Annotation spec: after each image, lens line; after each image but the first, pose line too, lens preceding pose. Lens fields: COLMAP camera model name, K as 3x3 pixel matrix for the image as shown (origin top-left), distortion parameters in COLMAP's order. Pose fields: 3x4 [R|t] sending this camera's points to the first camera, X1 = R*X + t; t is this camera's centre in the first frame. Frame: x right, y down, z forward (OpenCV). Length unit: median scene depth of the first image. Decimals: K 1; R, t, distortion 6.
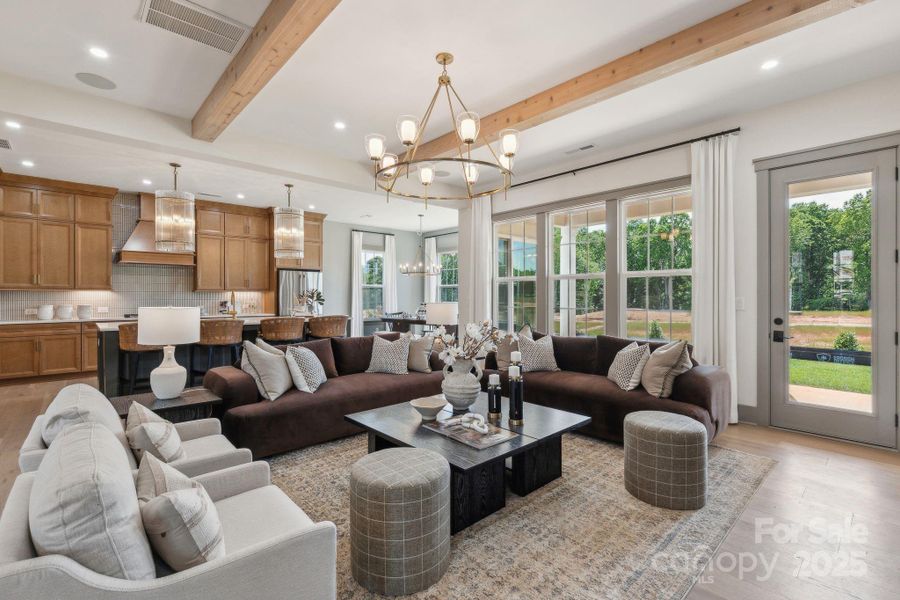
lens RADIAL K [[420.8, 0, 454.0], [0, 420.8, 297.0], [0, 0, 1]] dist [-0.001368, 0.000070]
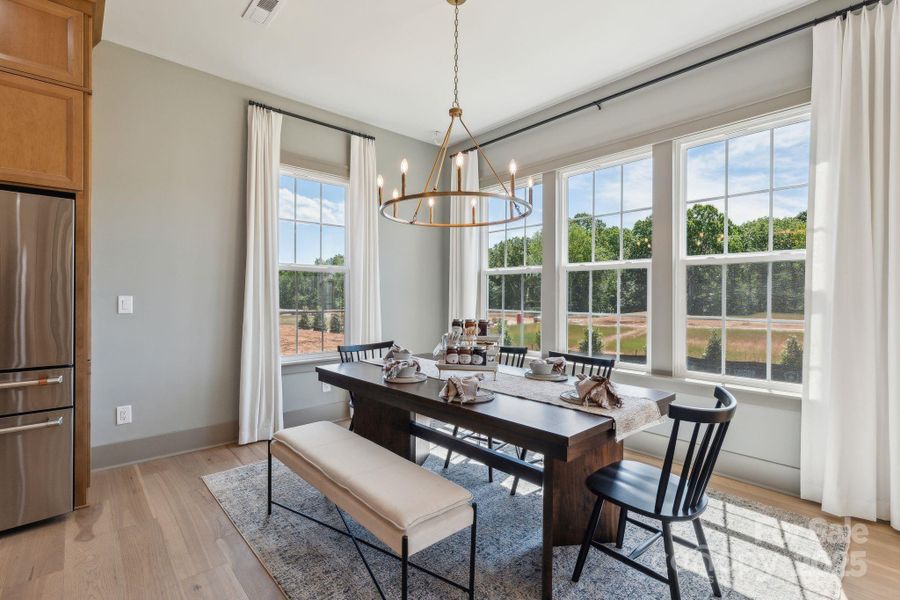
lens RADIAL K [[420.8, 0, 450.8], [0, 420.8, 299.8], [0, 0, 1]] dist [-0.001368, 0.000070]
pose [[0.999988, 0.004843, 0.000915, -0.112131], [-0.004844, 0.999988, 0.001148, 0.001934], [-0.000909, -0.001152, 0.999999, 0.964829]]
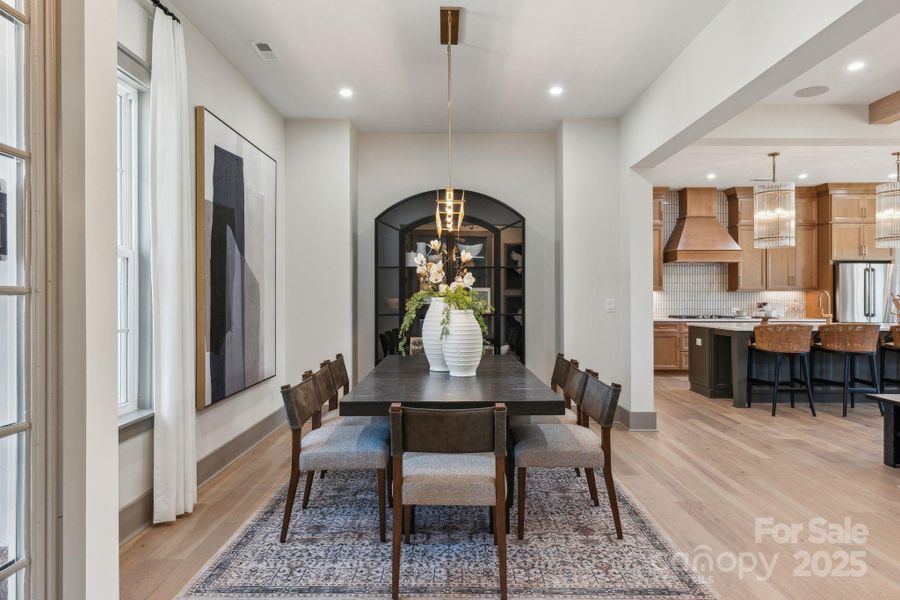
lens RADIAL K [[544.5, 0, 452.6], [0, 544.5, 294.4], [0, 0, 1]] dist [-0.000976, 0.003043]
pose [[0.732828, -0.003075, -0.680407, -0.306887], [-0.001656, 0.999979, -0.006302, 0.001936], [0.680412, 0.005745, 0.732807, -0.278147]]
